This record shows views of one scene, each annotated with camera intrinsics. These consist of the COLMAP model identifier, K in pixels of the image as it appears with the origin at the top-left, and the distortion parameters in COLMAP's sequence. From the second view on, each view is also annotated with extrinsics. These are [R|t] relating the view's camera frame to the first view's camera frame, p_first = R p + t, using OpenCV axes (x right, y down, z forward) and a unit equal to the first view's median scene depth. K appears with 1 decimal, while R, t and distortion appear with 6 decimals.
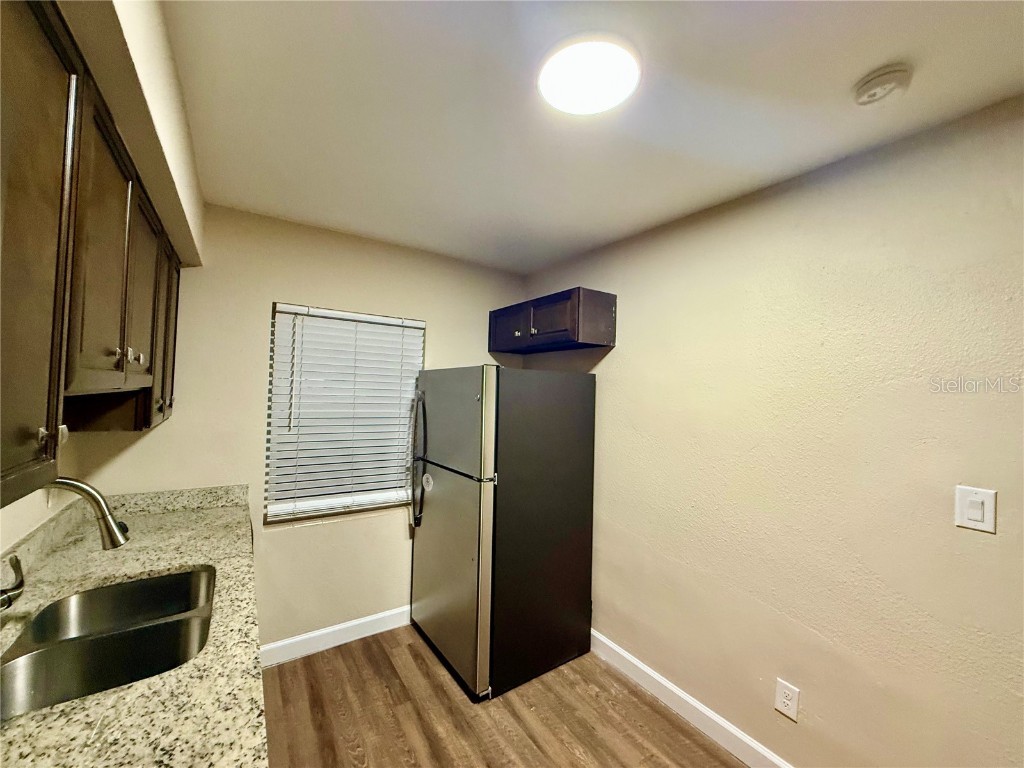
lens RADIAL K [[407.1, 0, 509.9], [0, 407.1, 380.3], [0, 0, 1]] dist [-0.000439, 0.000327]
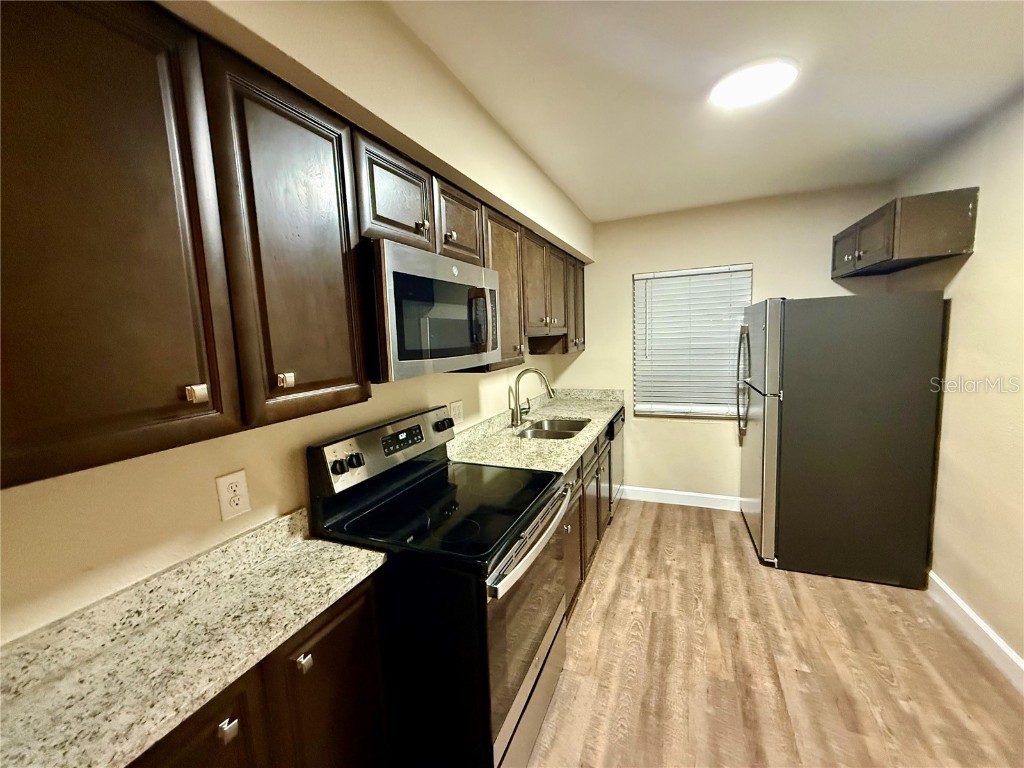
lens RADIAL K [[407.1, 0, 512.4], [0, 407.1, 382.9], [0, 0, 1]] dist [-0.000439, 0.000327]
pose [[0.547070, 0.044946, -0.835880, 0.496812], [0.077828, 0.991501, 0.104251, 0.020046], [0.833461, -0.122087, 0.538922, -0.268158]]
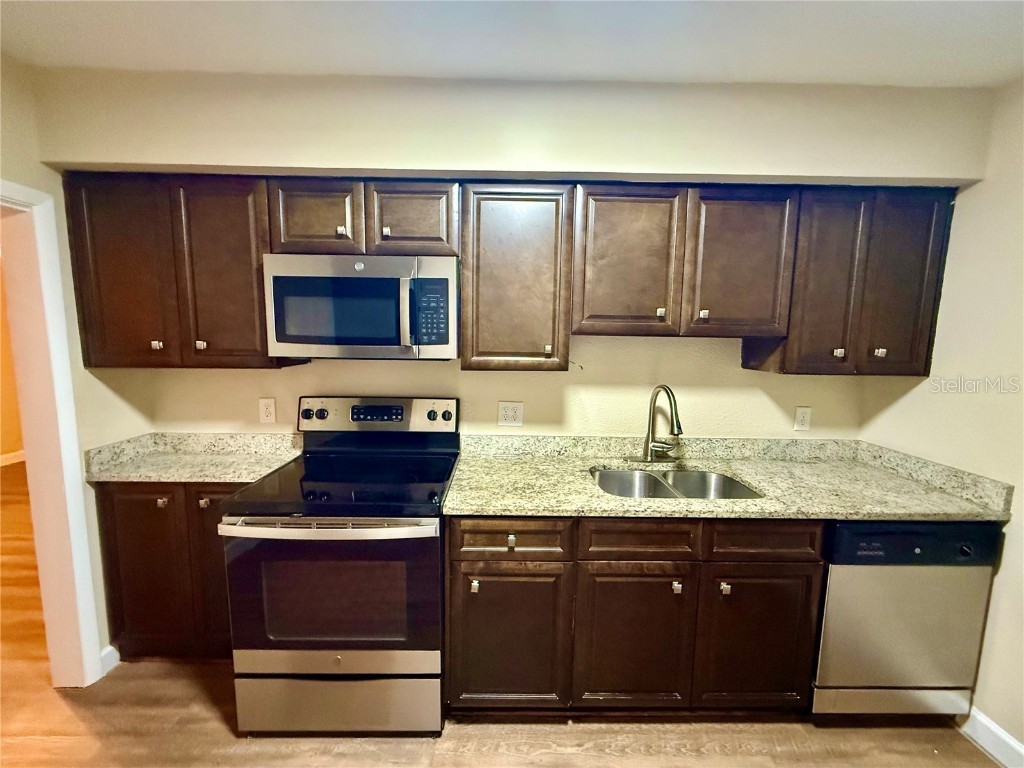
lens RADIAL K [[407.1, 0, 512.5], [0, 407.1, 383.5], [0, 0, 1]] dist [-0.000439, 0.000327]
pose [[-0.538959, 0.056501, -0.840435, 0.349970], [-0.012447, 0.997105, 0.075016, 0.050114], [0.842240, 0.050892, -0.536695, 0.665053]]
